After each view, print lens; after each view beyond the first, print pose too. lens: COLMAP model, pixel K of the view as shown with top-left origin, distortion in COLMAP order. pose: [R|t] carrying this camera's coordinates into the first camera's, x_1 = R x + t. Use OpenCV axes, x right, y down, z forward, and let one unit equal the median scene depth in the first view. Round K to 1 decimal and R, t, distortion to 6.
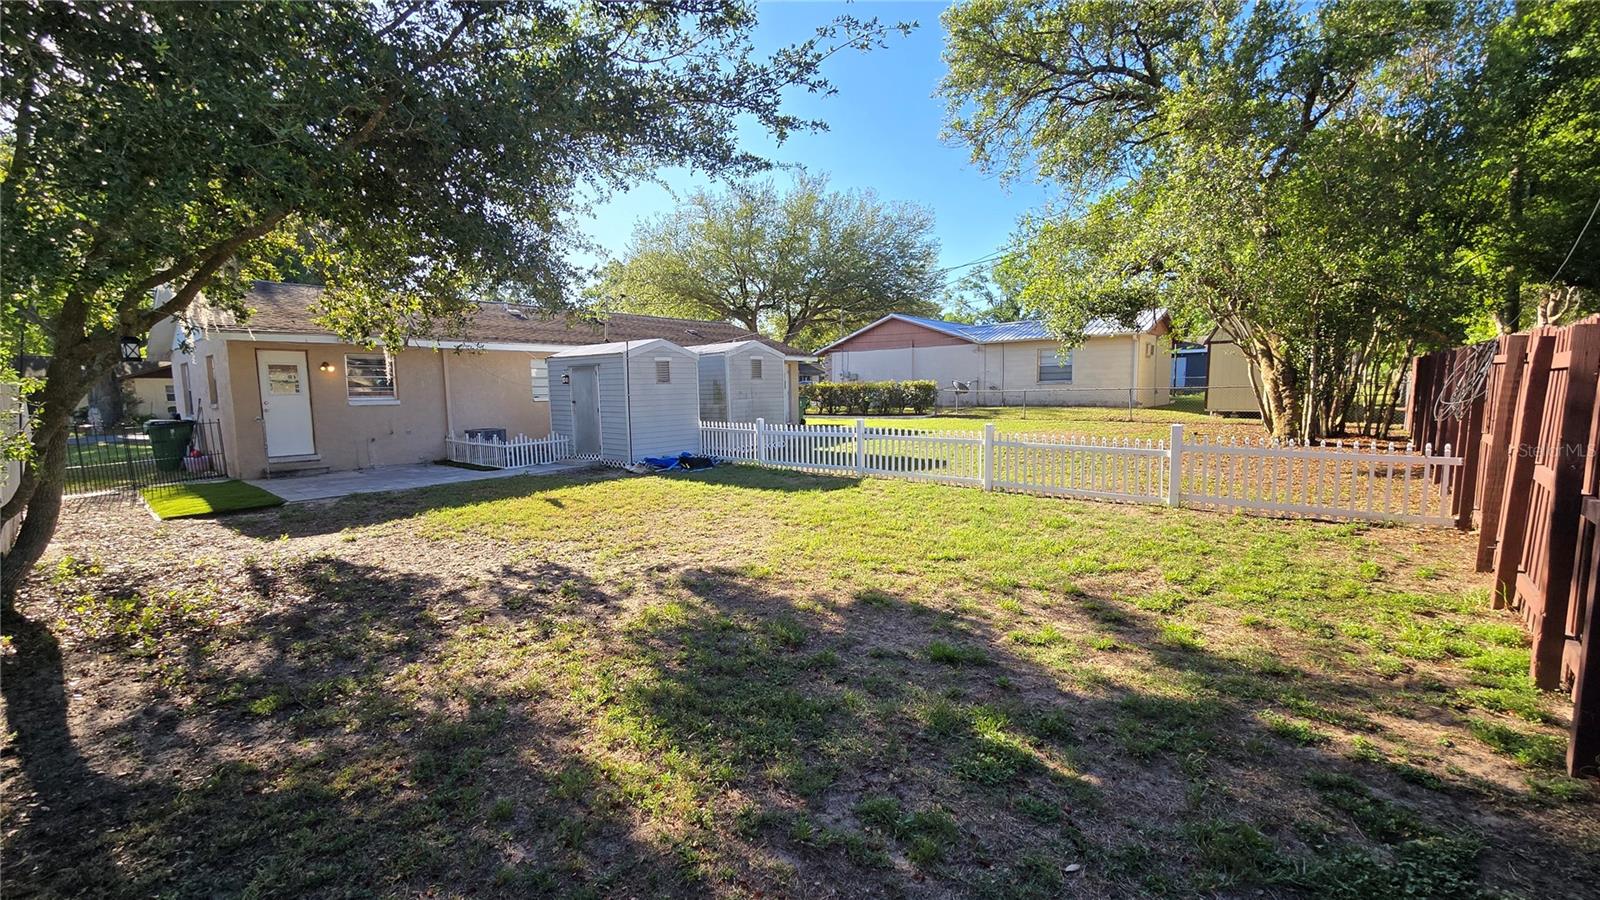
lens RADIAL K [[656.0, 0, 799.4], [0, 656.0, 449.1], [0, 0, 1]] dist [-0.004209, 0.002936]
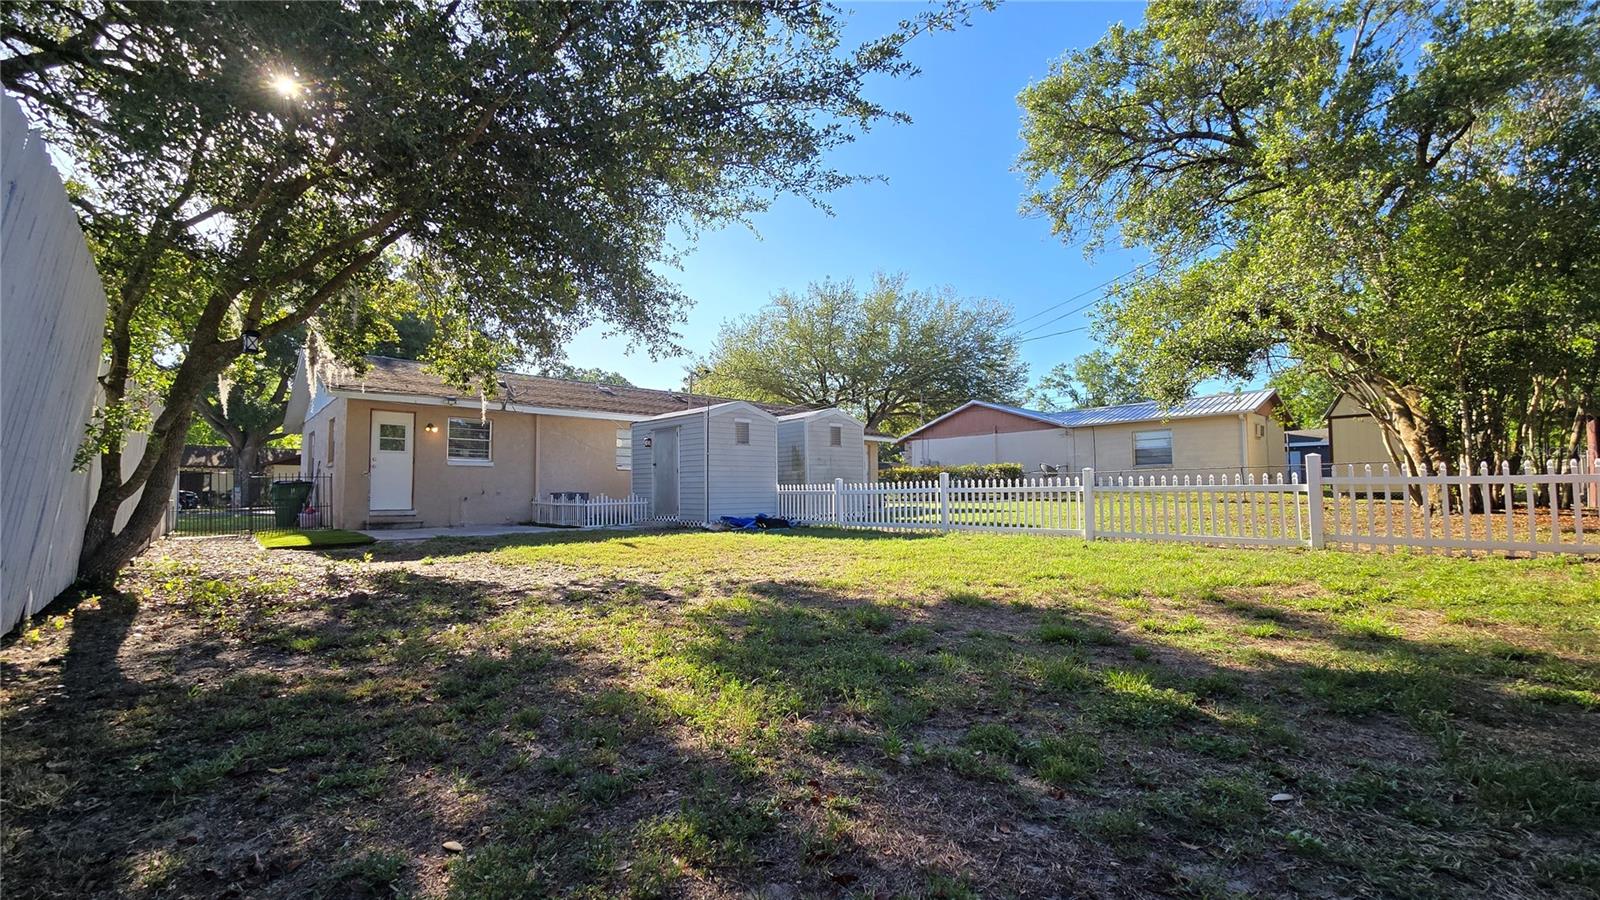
lens RADIAL K [[656.0, 0, 799.2], [0, 656.0, 454.0], [0, 0, 1]] dist [-0.004209, 0.002936]
pose [[0.992875, 0.001289, -0.119151, -0.002739], [-0.020176, 0.987322, -0.157443, 0.086550], [0.117437, 0.158725, 0.980314, 0.042101]]
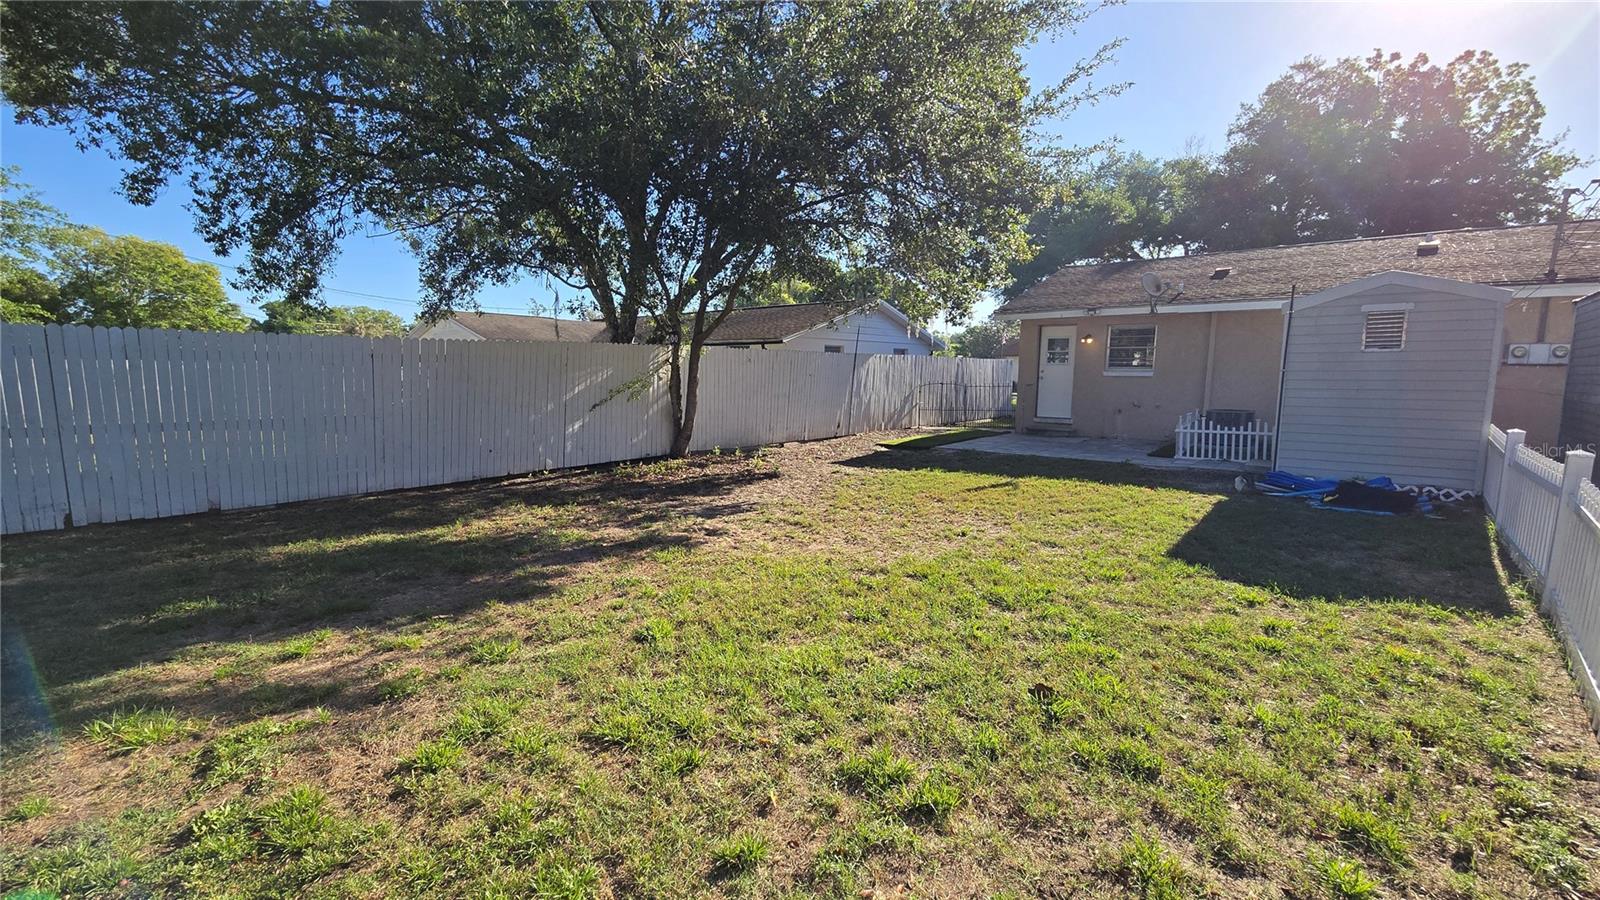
lens RADIAL K [[656.0, 0, 786.5], [0, 656.0, 451.9], [0, 0, 1]] dist [-0.004209, 0.002936]
pose [[0.008917, 0.141783, -0.989858, 0.449894], [-0.096361, 0.985412, 0.140278, -0.055304], [0.995307, 0.094133, 0.022449, 0.602901]]
